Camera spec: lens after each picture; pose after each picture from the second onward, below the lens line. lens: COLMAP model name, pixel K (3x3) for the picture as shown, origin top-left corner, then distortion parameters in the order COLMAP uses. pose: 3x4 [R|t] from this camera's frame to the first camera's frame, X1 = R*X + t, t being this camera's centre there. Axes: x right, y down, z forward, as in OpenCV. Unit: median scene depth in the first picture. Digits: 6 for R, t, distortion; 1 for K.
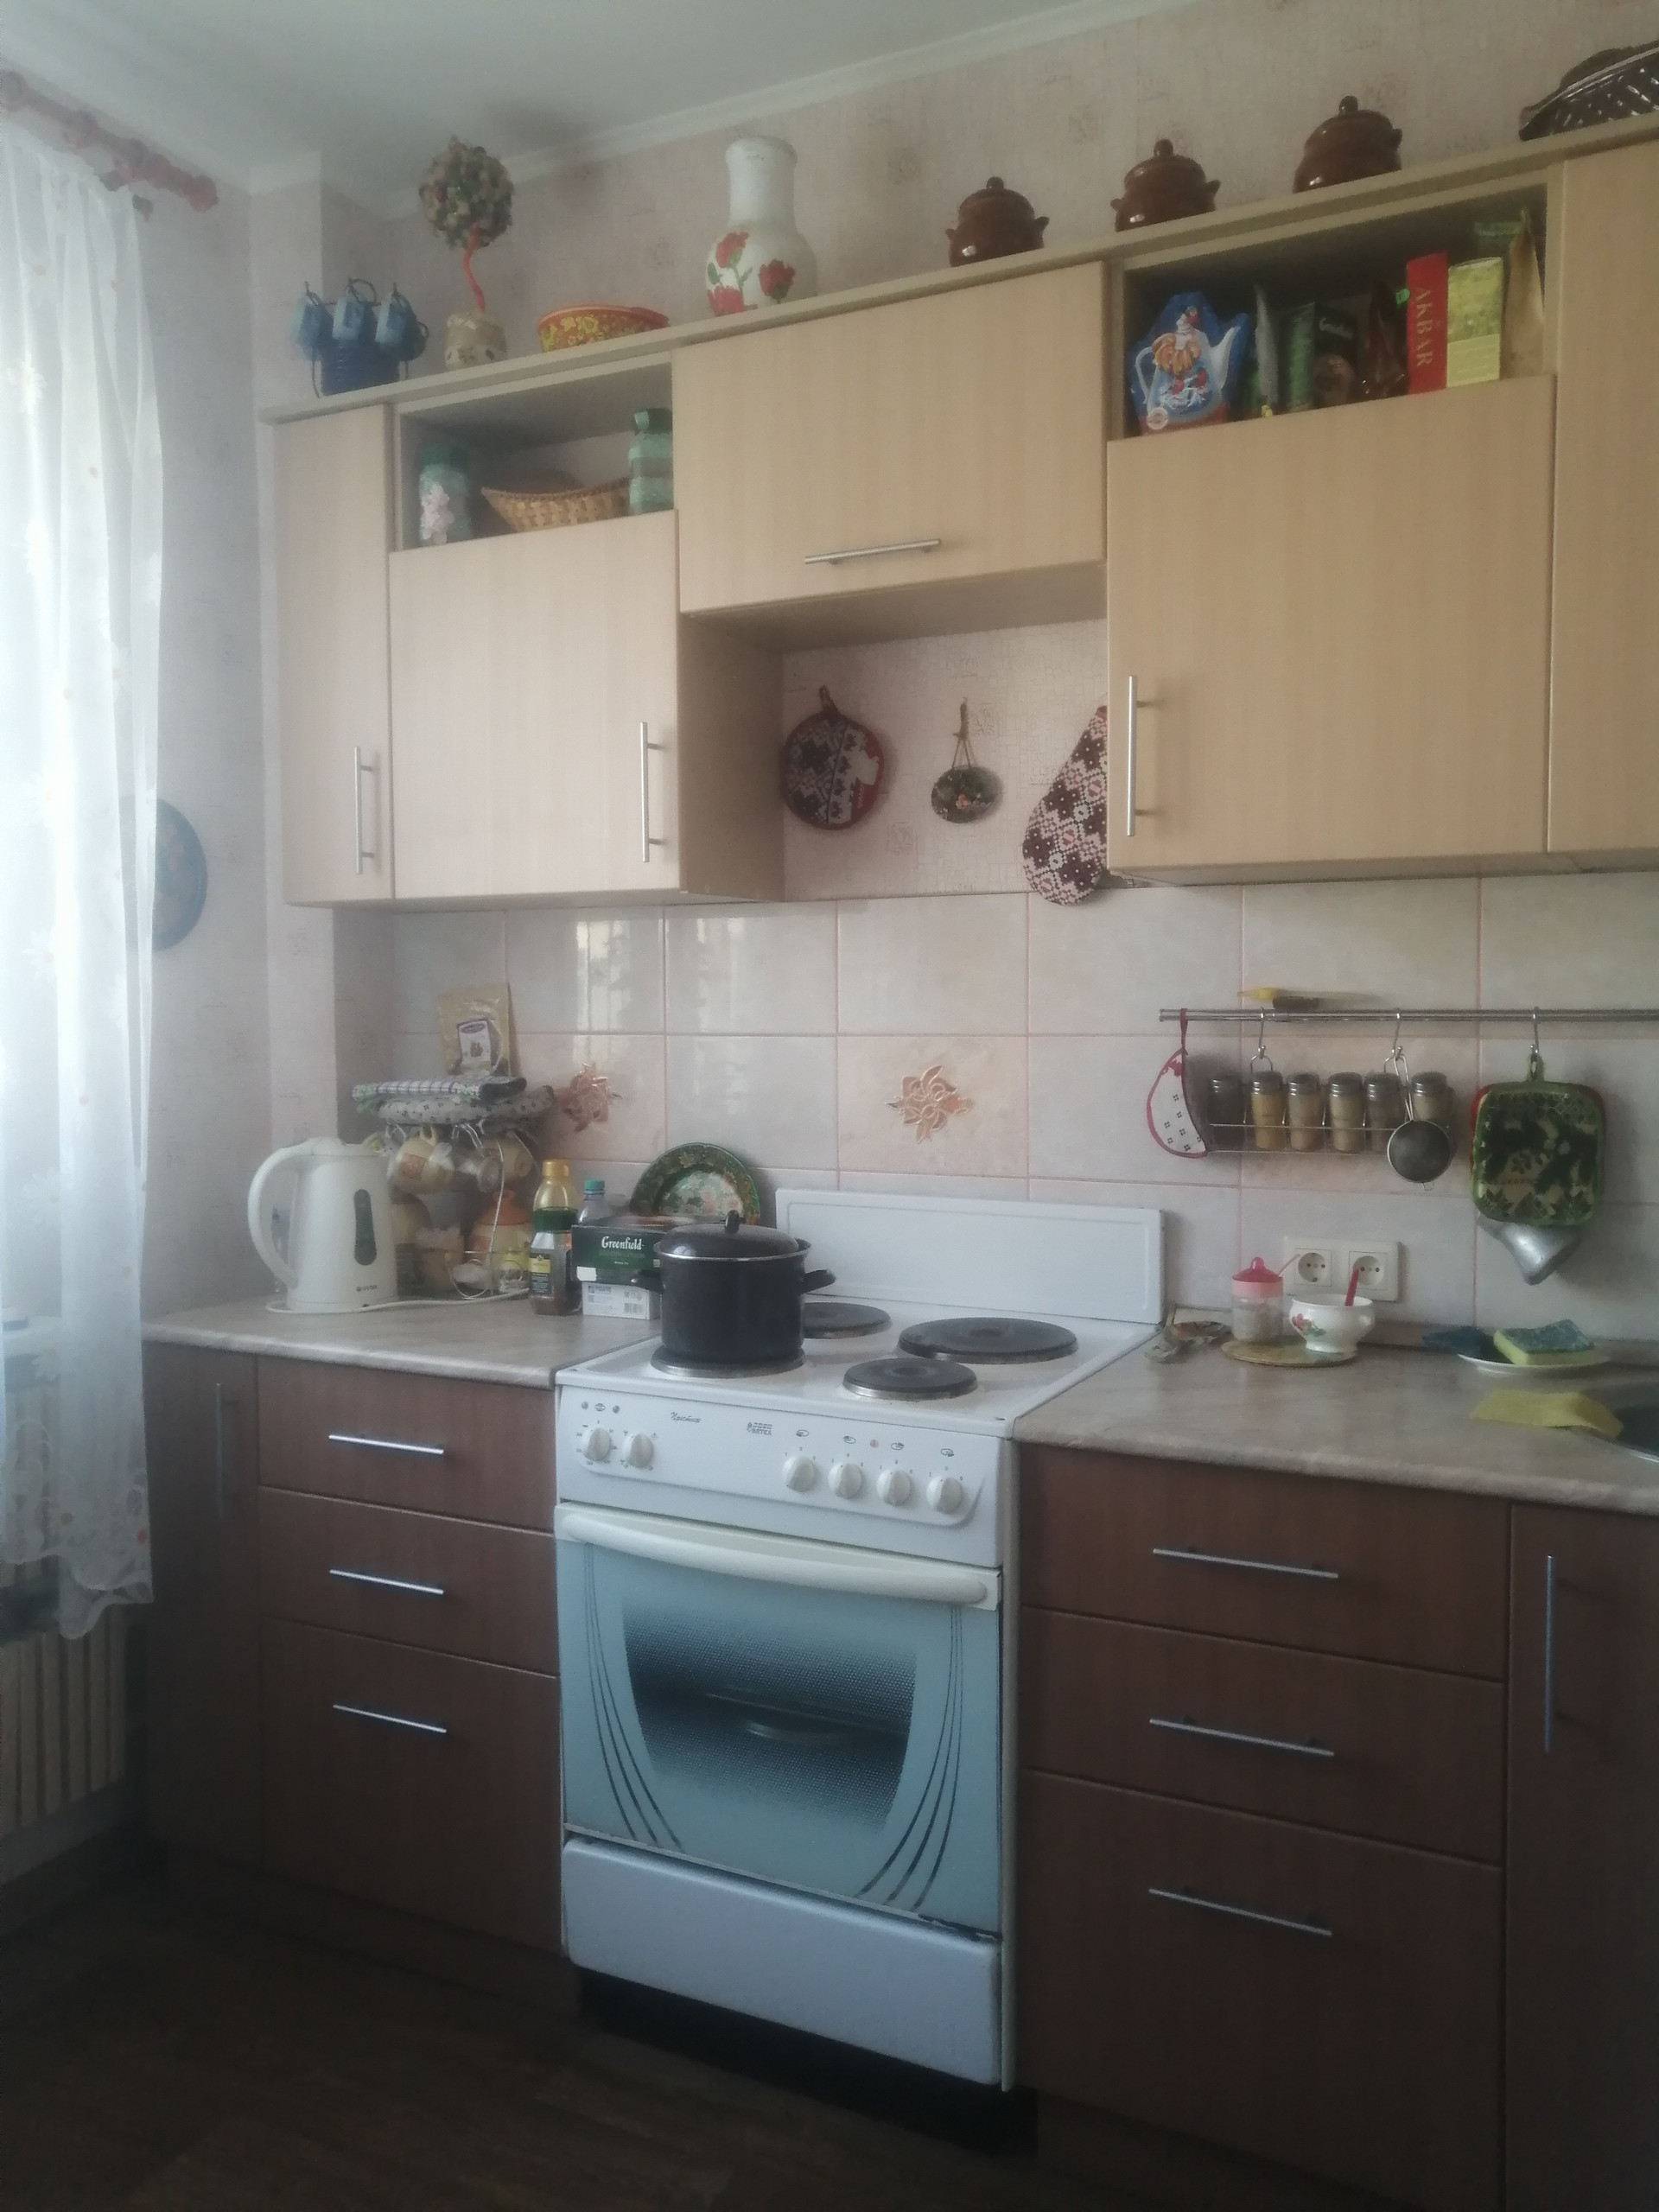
lens RADIAL K [[1755.0, 0, 820.3], [0, 1755.0, 1090.5], [0, 0, 1]] dist [-0.007334, 0.031362]
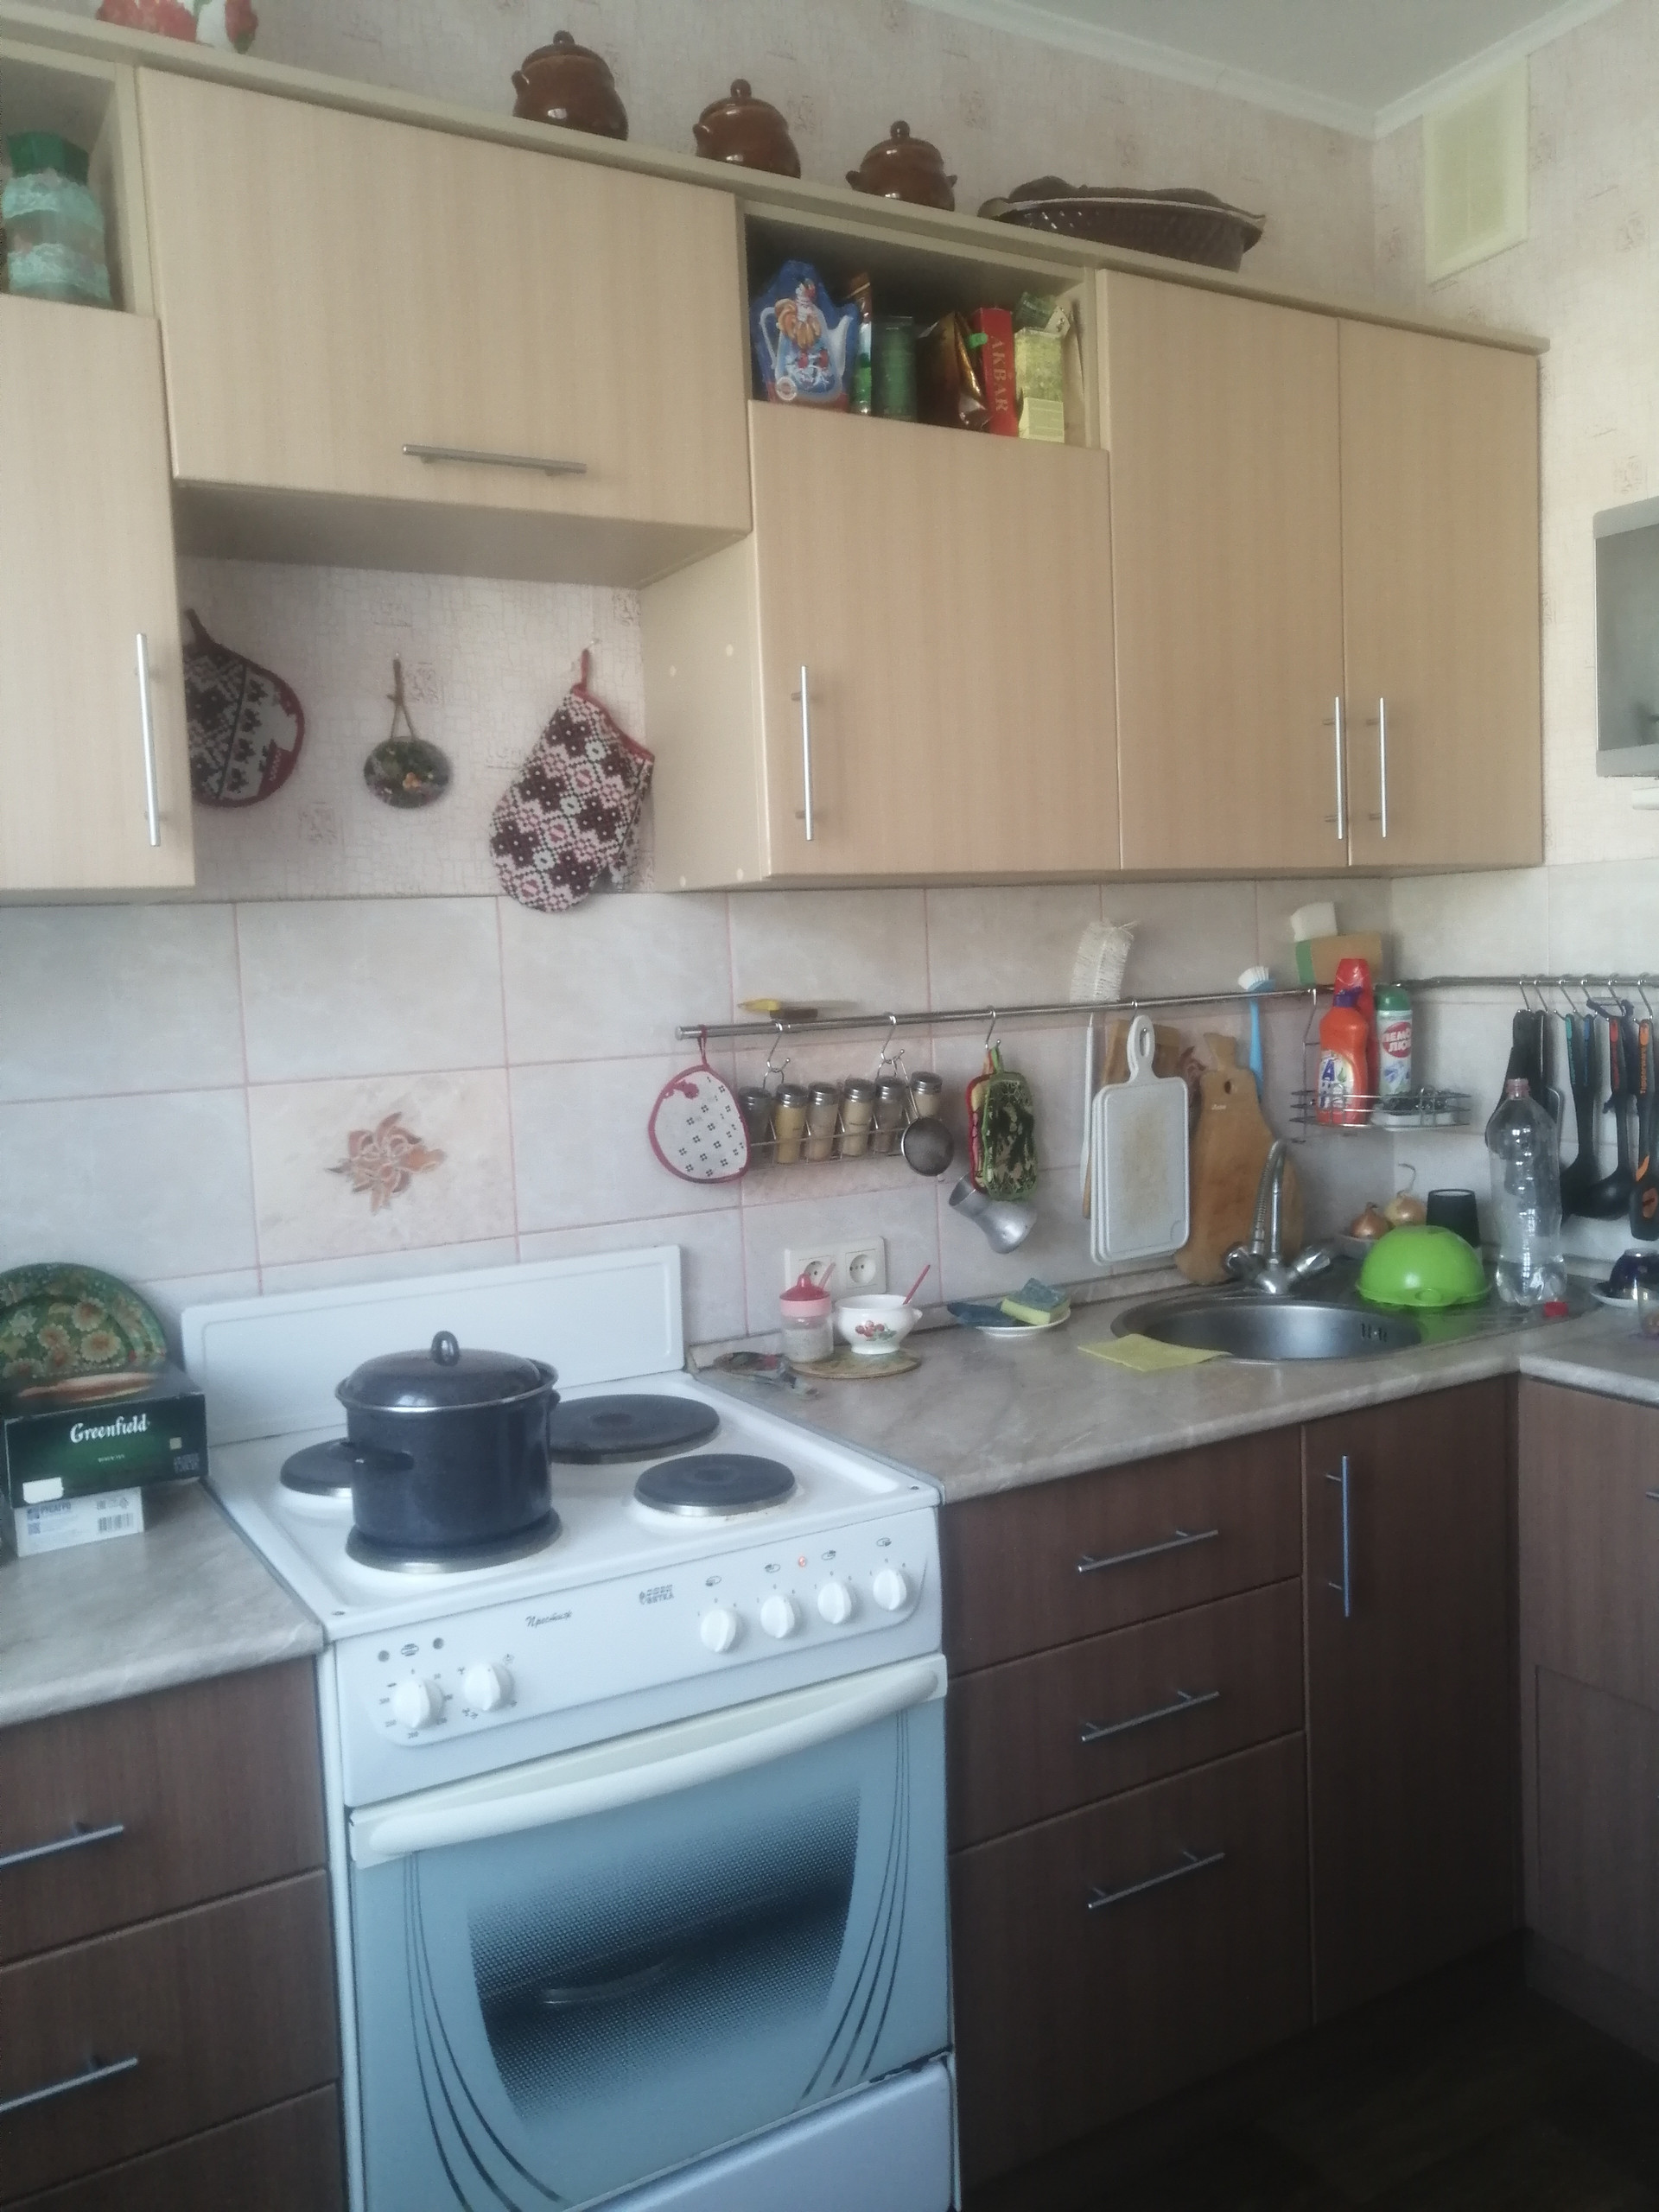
lens RADIAL K [[1755.0, 0, 824.0], [0, 1755.0, 1093.9], [0, 0, 1]] dist [-0.007334, 0.031362]
pose [[0.536554, -0.083846, 0.839690, -0.520116], [0.080233, 0.995613, 0.048148, -0.047785], [-0.840043, 0.041537, 0.540927, 0.427946]]
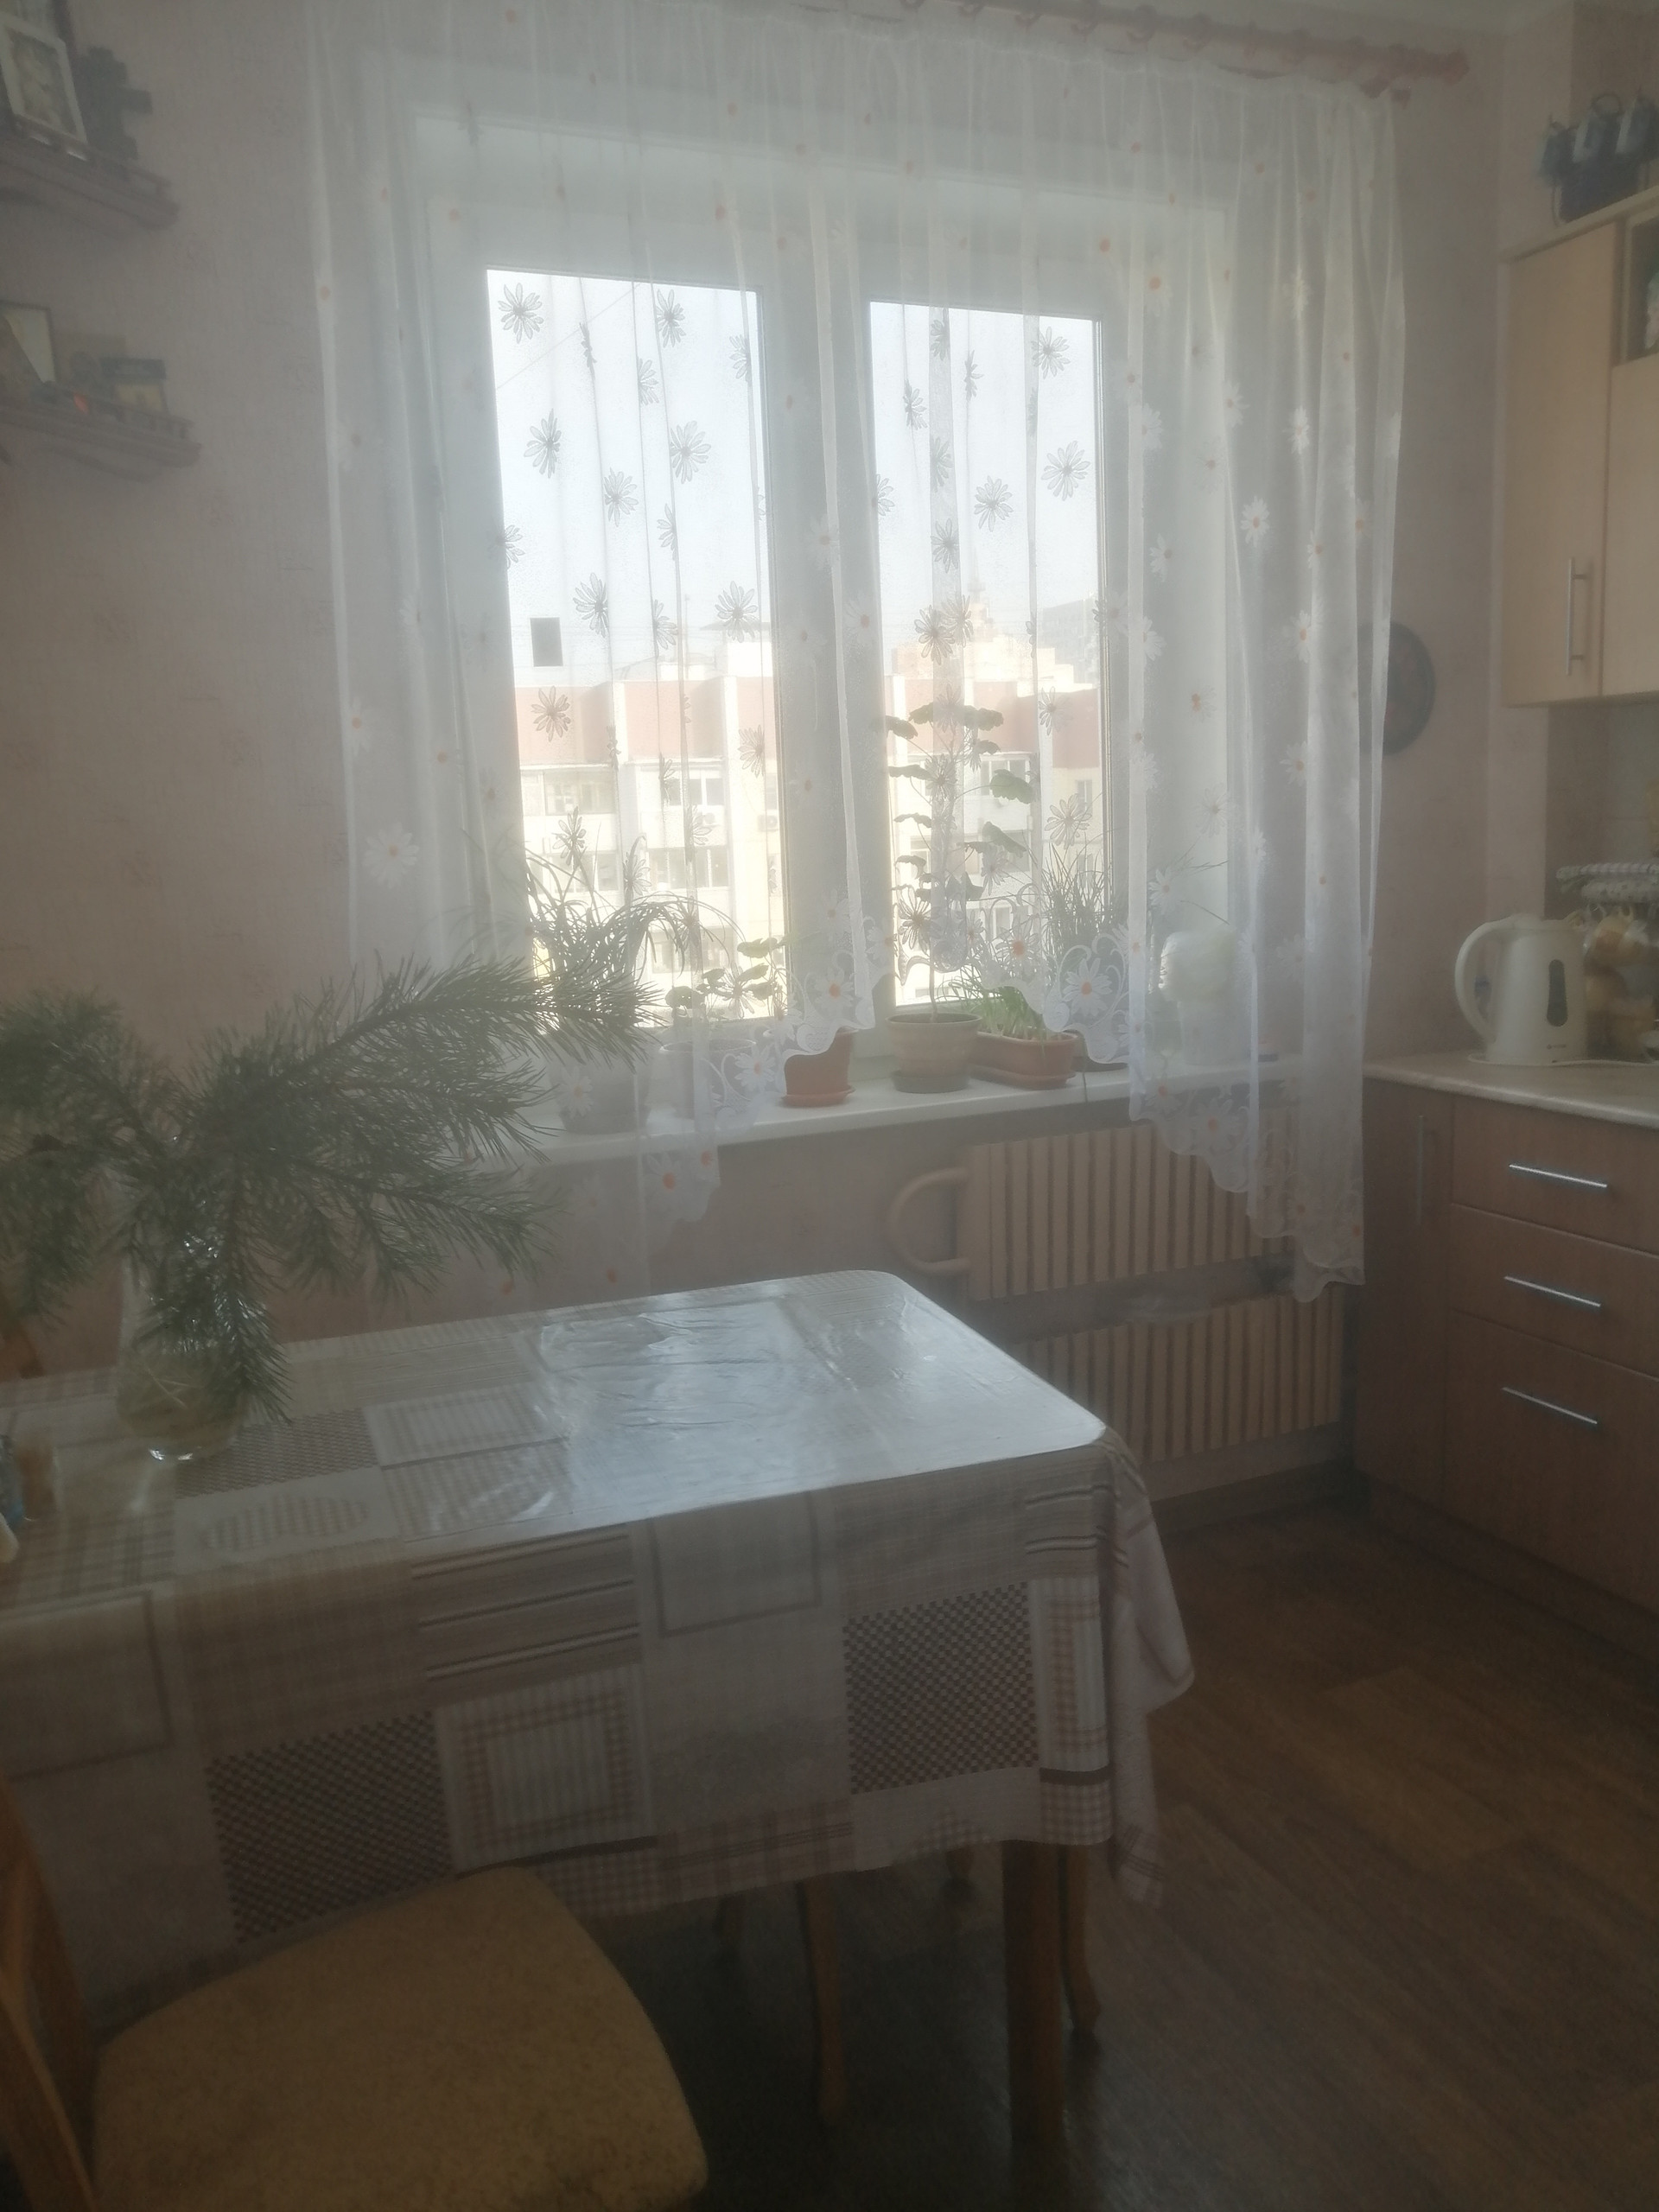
lens RADIAL K [[1755.0, 0, 835.0], [0, 1755.0, 1093.2], [0, 0, 1]] dist [-0.007334, 0.031362]
pose [[0.777164, 0.075656, -0.624734, 0.097548], [0.003391, 0.992229, 0.124377, -0.000861], [0.629289, -0.098780, 0.770868, -0.188465]]
